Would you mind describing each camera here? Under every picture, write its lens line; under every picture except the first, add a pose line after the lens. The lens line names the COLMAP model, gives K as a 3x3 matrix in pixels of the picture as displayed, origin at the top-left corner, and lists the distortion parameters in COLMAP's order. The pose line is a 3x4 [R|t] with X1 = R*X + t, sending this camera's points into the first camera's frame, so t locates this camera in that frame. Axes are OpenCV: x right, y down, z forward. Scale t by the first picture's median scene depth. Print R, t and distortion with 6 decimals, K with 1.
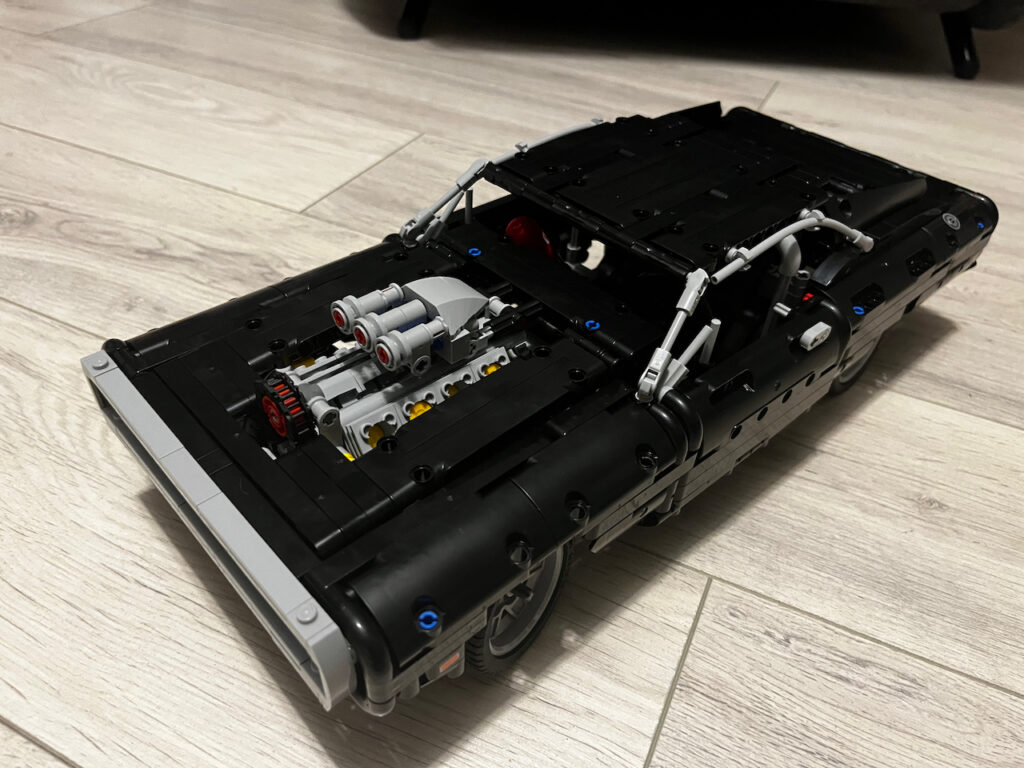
lens RADIAL K [[851.8, 0, 512.0], [0, 851.8, 384.0], [0, 0, 1]] dist [0.013389, -0.088678]
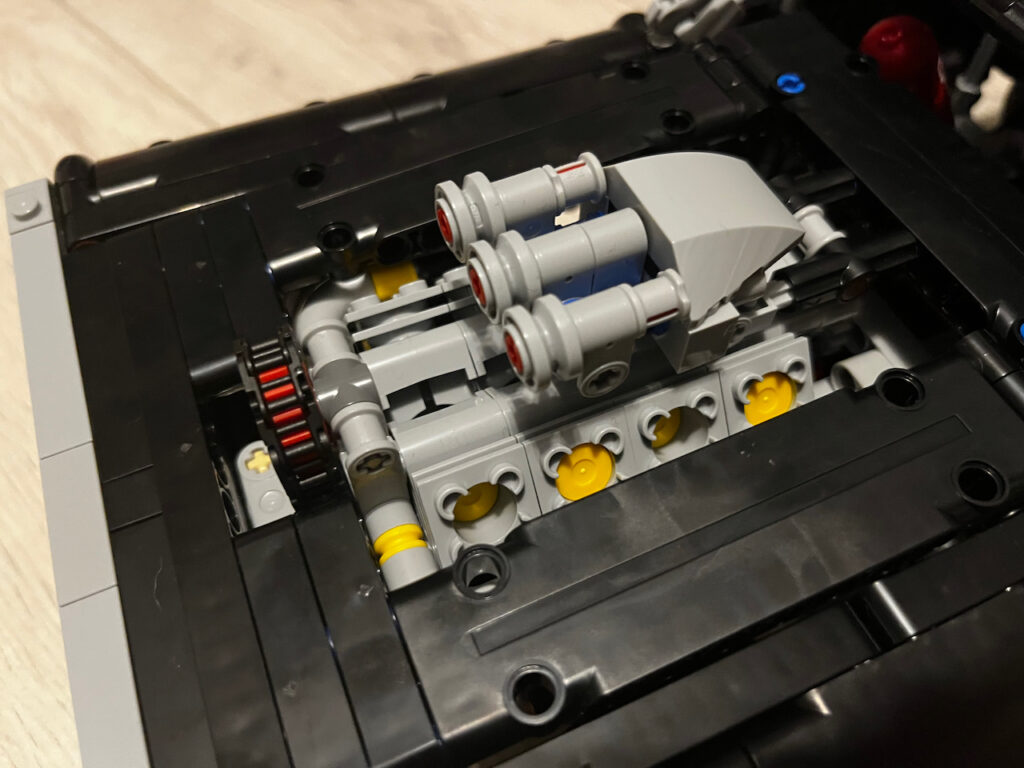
lens RADIAL K [[851.8, 0, 512.0], [0, 851.8, 384.0], [0, 0, 1]] dist [0.013389, -0.088678]
pose [[0.944996, 0.244051, -0.217765, -0.054504], [-0.176425, 0.940953, 0.288933, -0.126386], [0.275421, -0.234621, 0.932253, 0.565998]]
